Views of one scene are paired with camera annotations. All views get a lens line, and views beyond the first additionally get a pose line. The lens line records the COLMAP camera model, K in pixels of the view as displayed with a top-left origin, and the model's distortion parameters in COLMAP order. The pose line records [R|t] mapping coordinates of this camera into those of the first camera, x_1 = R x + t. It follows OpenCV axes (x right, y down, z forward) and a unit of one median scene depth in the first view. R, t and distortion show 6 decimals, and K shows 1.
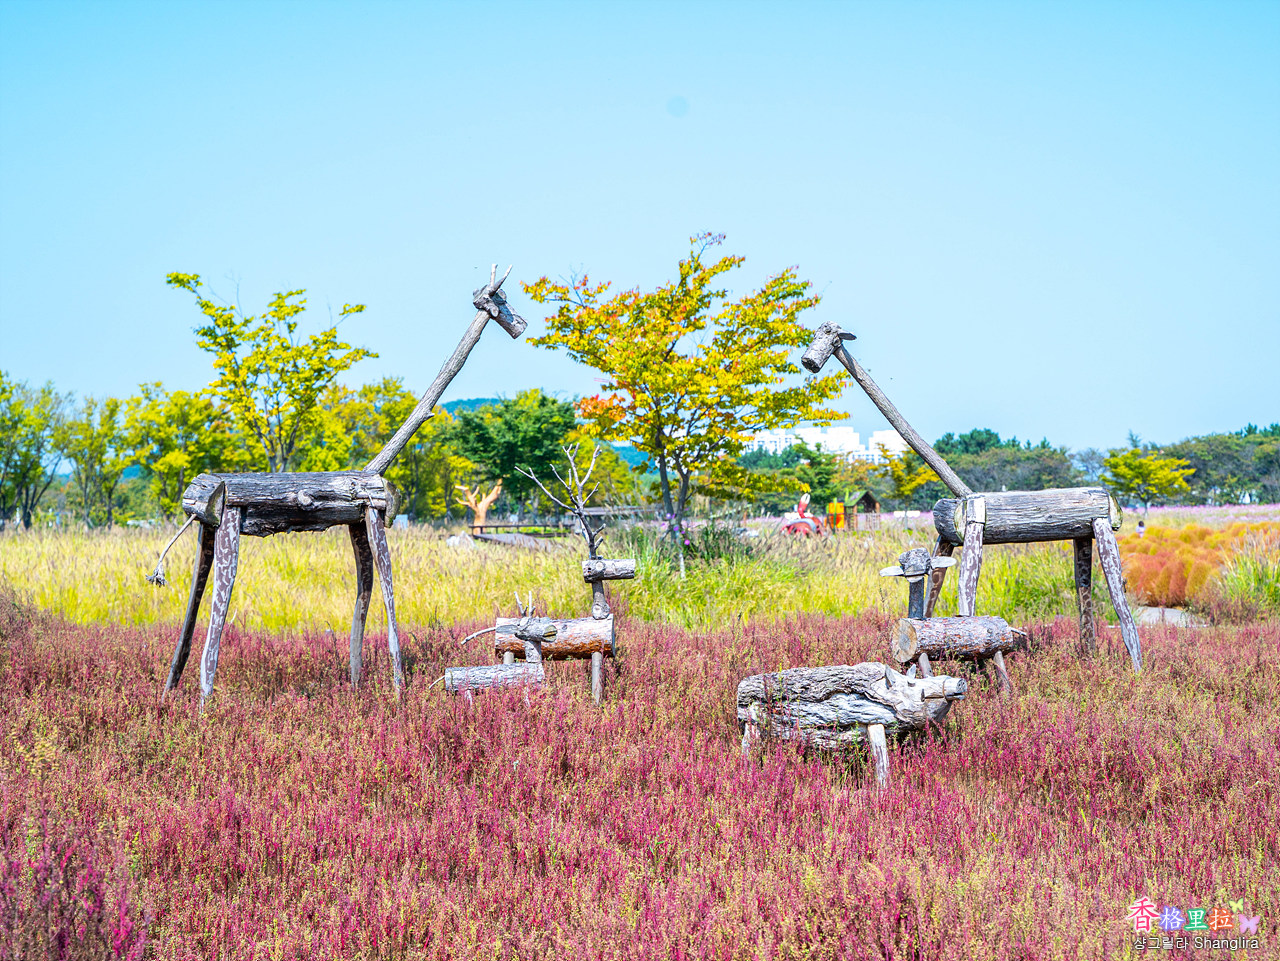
lens RADIAL K [[2448.5, 0, 639.7], [0, 2448.5, 479.5], [0, 0, 1]] dist [0.061450, 0.000000]
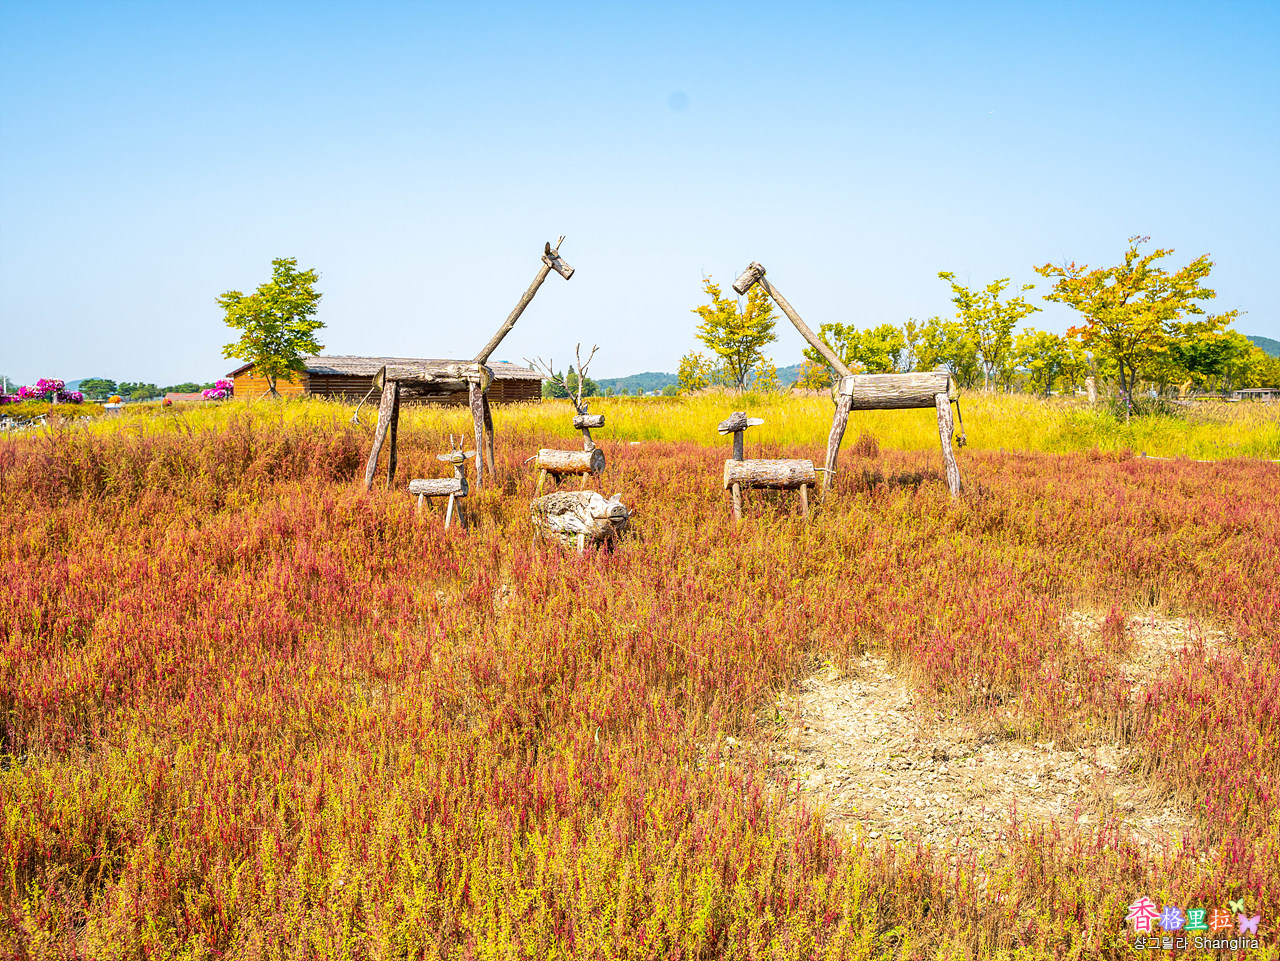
lens RADIAL K [[1105.2, 0, 640.0], [0, 1105.2, 481.8], [0, 0, 1]] dist [-0.093796, -0.007527]
pose [[0.868601, 0.049934, -0.492991, 0.354431], [-0.000602, 0.995015, 0.099723, 0.003646], [0.495513, -0.086323, 0.864301, 0.362862]]
